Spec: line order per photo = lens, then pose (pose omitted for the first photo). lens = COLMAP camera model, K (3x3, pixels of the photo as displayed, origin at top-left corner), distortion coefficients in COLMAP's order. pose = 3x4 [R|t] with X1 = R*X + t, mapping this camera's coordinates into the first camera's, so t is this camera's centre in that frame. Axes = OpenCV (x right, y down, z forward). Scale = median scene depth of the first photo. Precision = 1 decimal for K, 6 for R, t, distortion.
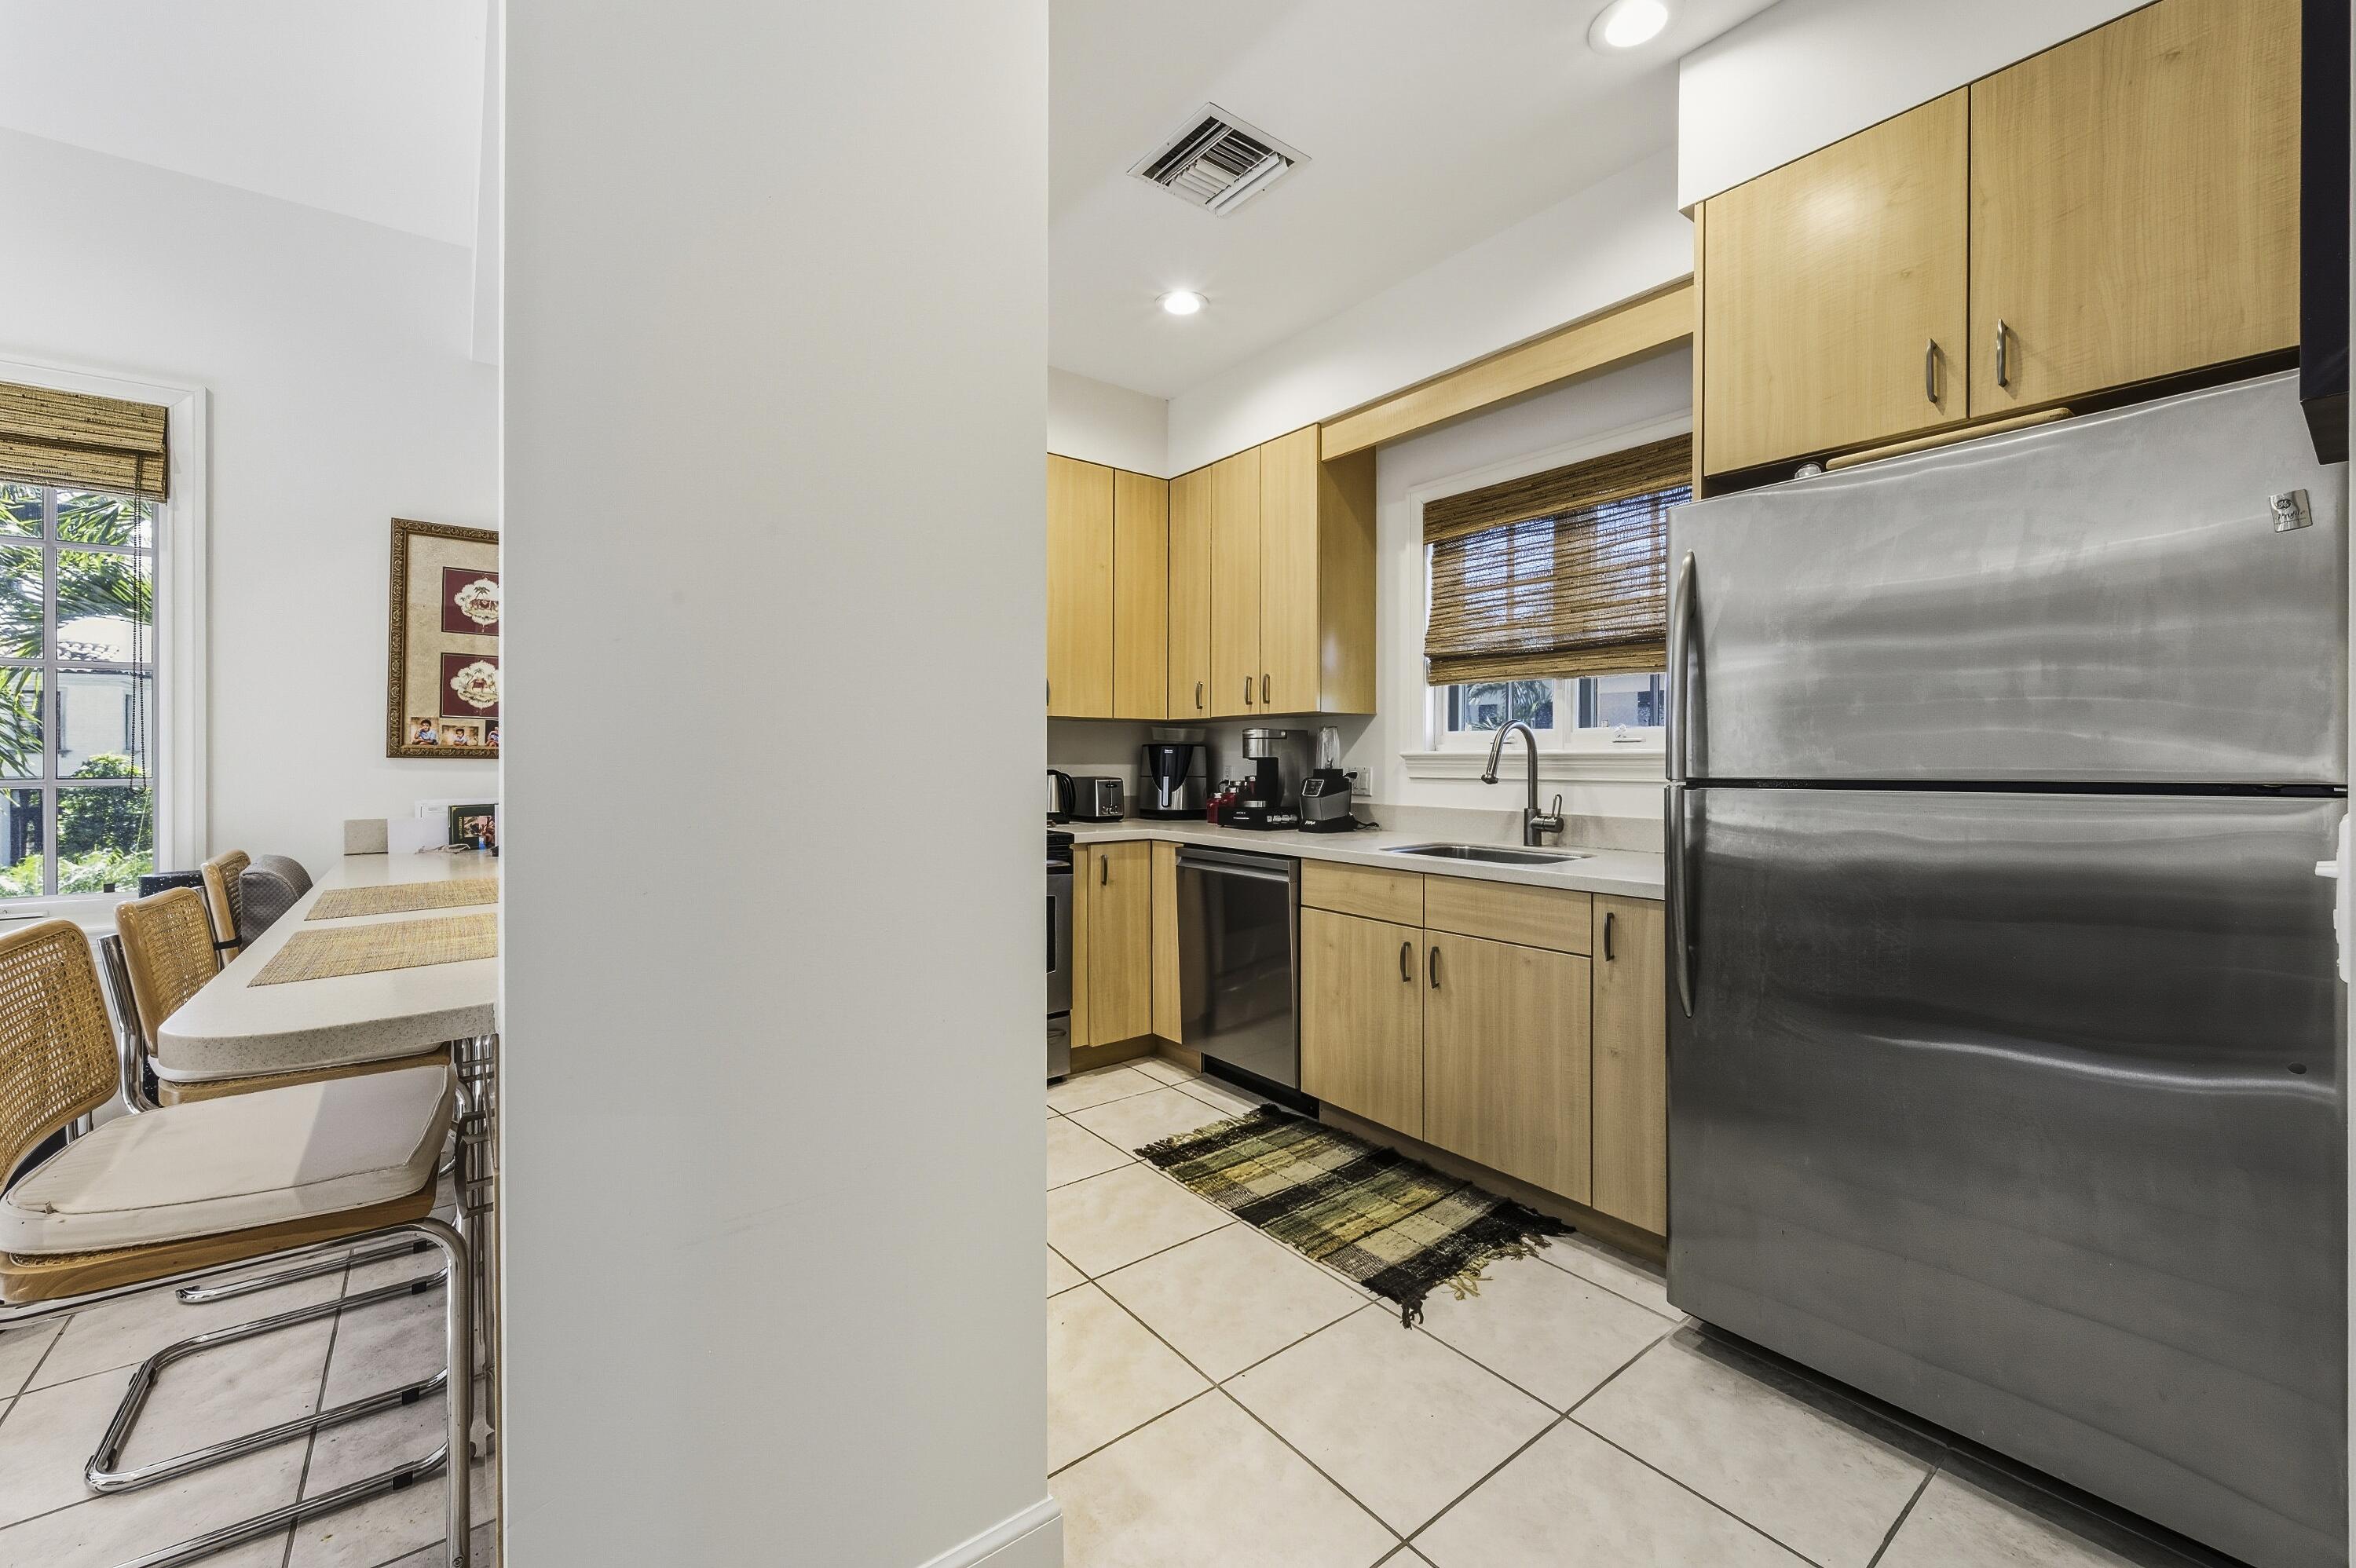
lens RADIAL K [[933.2, 0, 1180.3], [0, 933.2, 766.1], [0, 0, 1]] dist [0.000665, 0.000100]
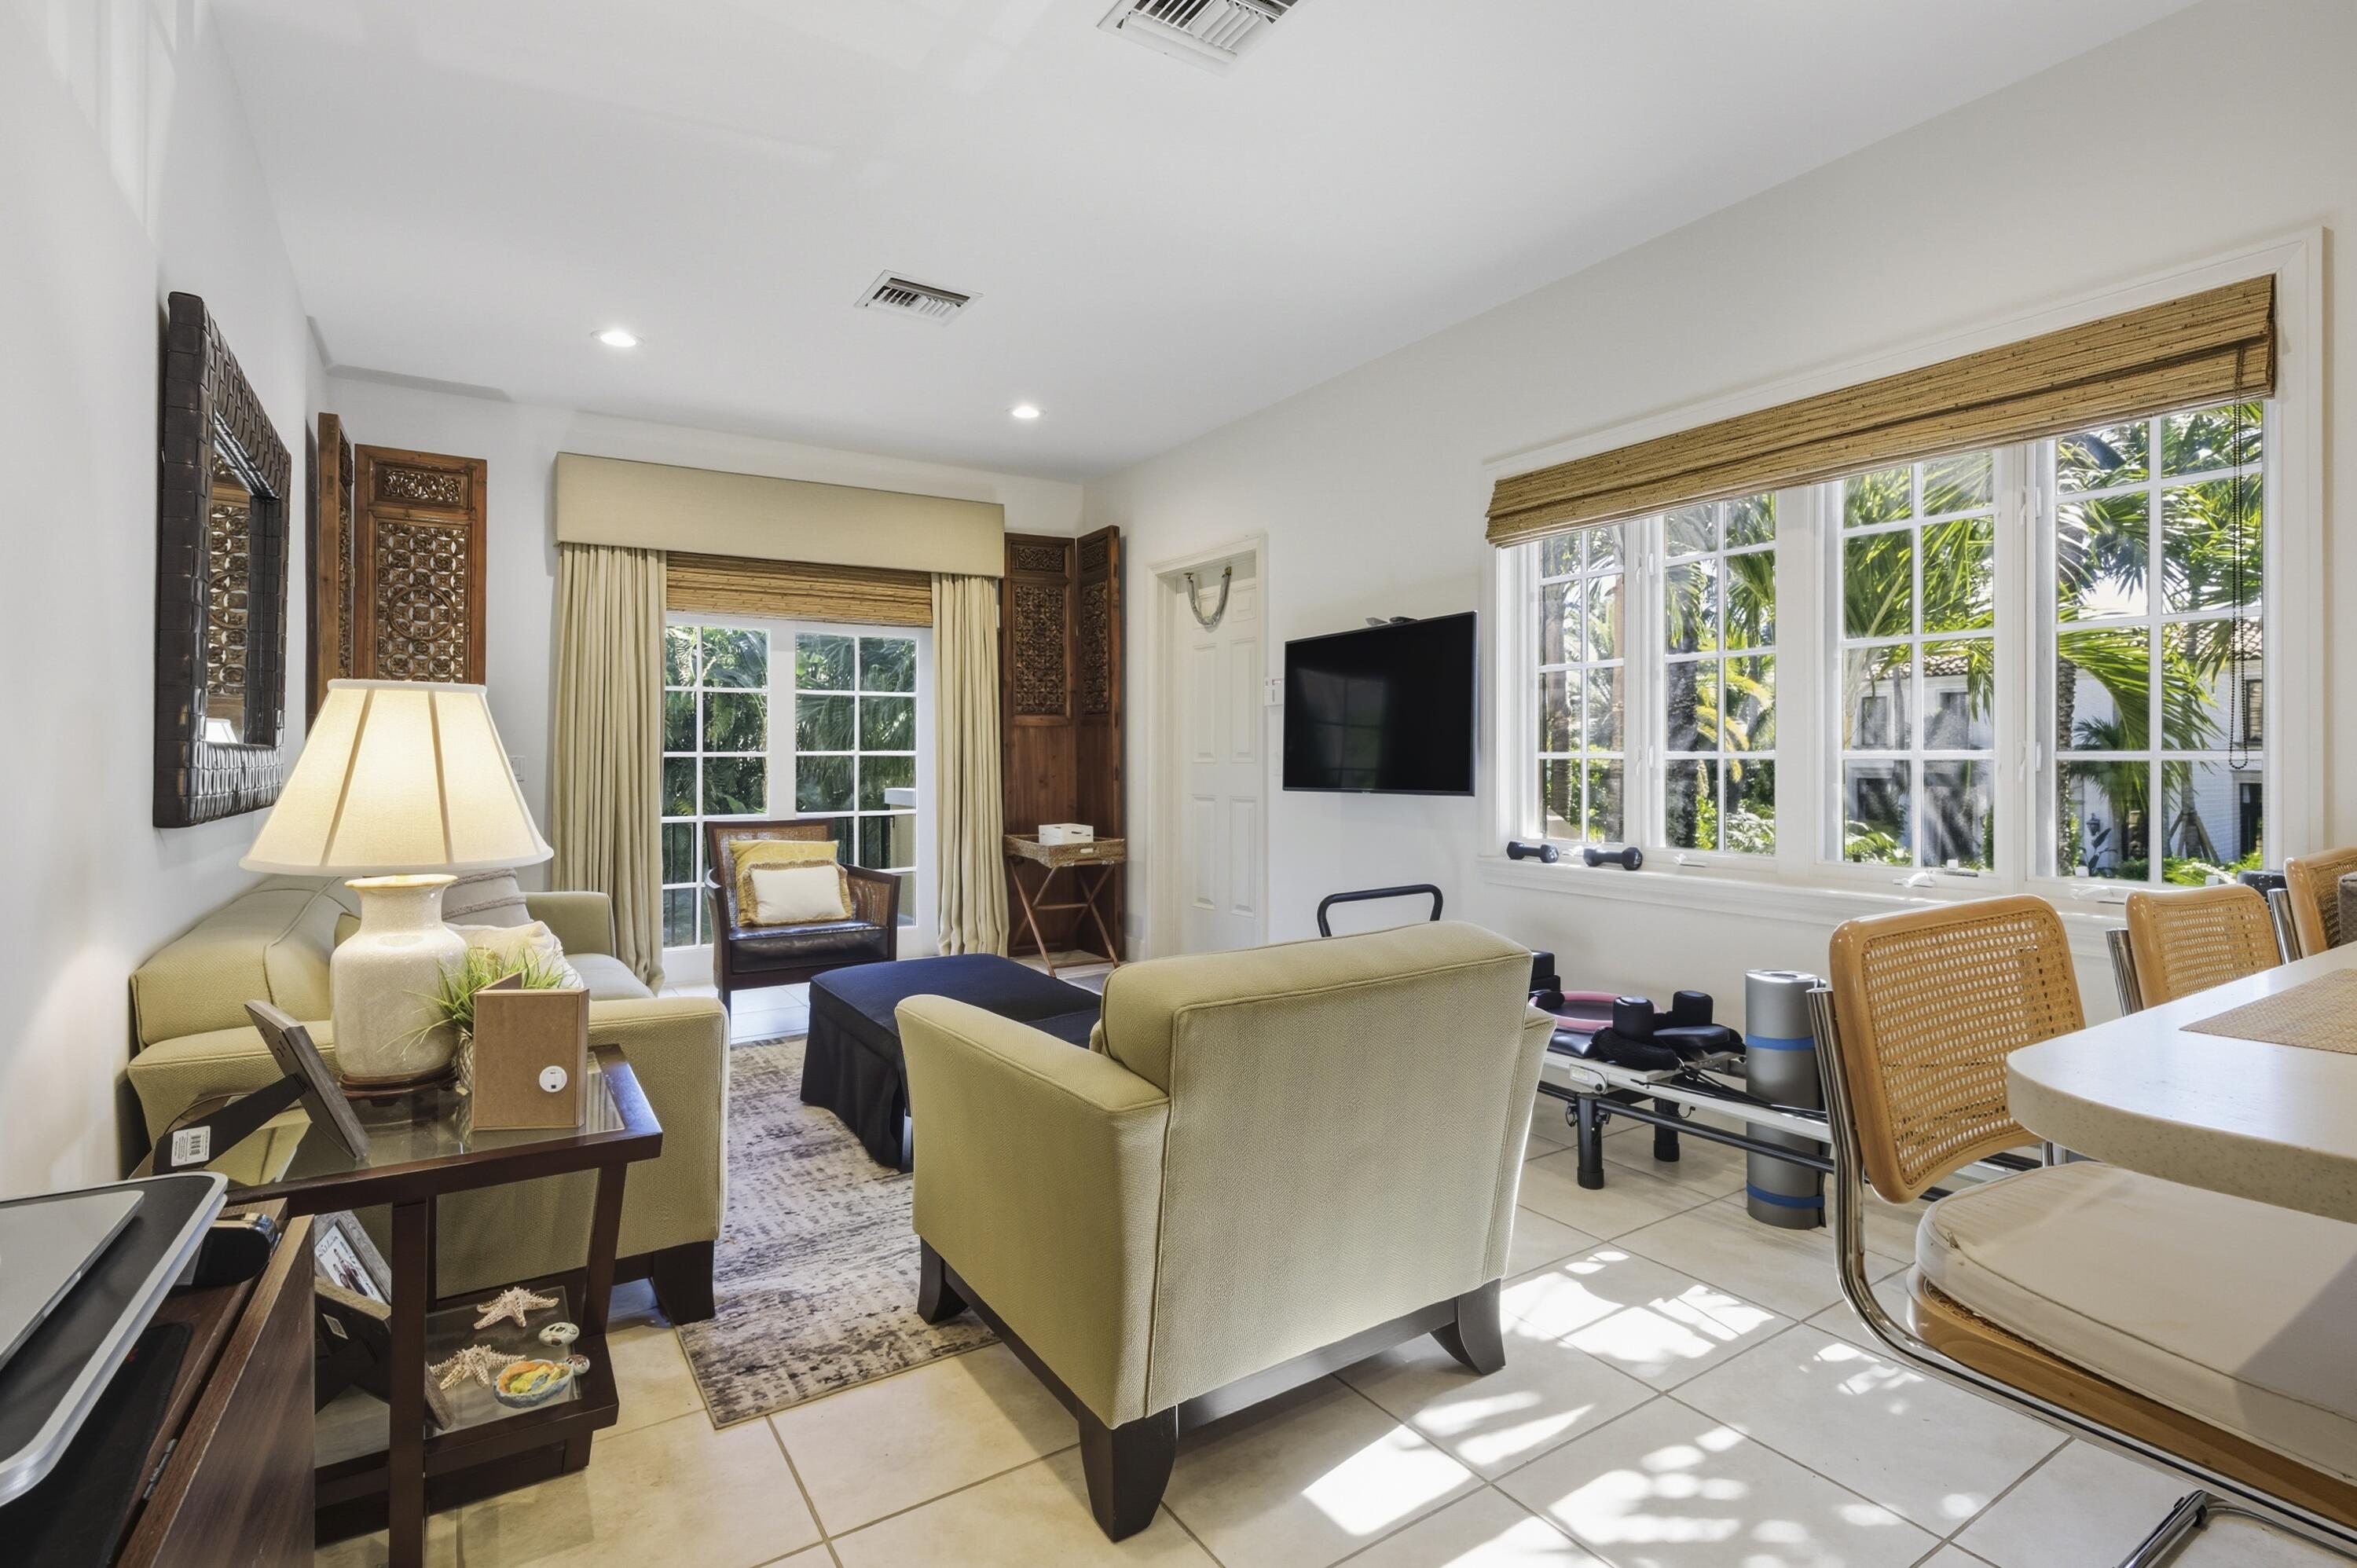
lens RADIAL K [[1106.9, 0, 1184.3], [0, 1106.9, 759.7], [0, 0, 1]] dist [-0.004152, -0.001058]
pose [[-0.098852, -0.003176, -0.995097, -0.089043], [-0.004000, 0.999988, -0.002795, 0.028688], [0.995094, 0.003704, -0.098864, 0.199815]]
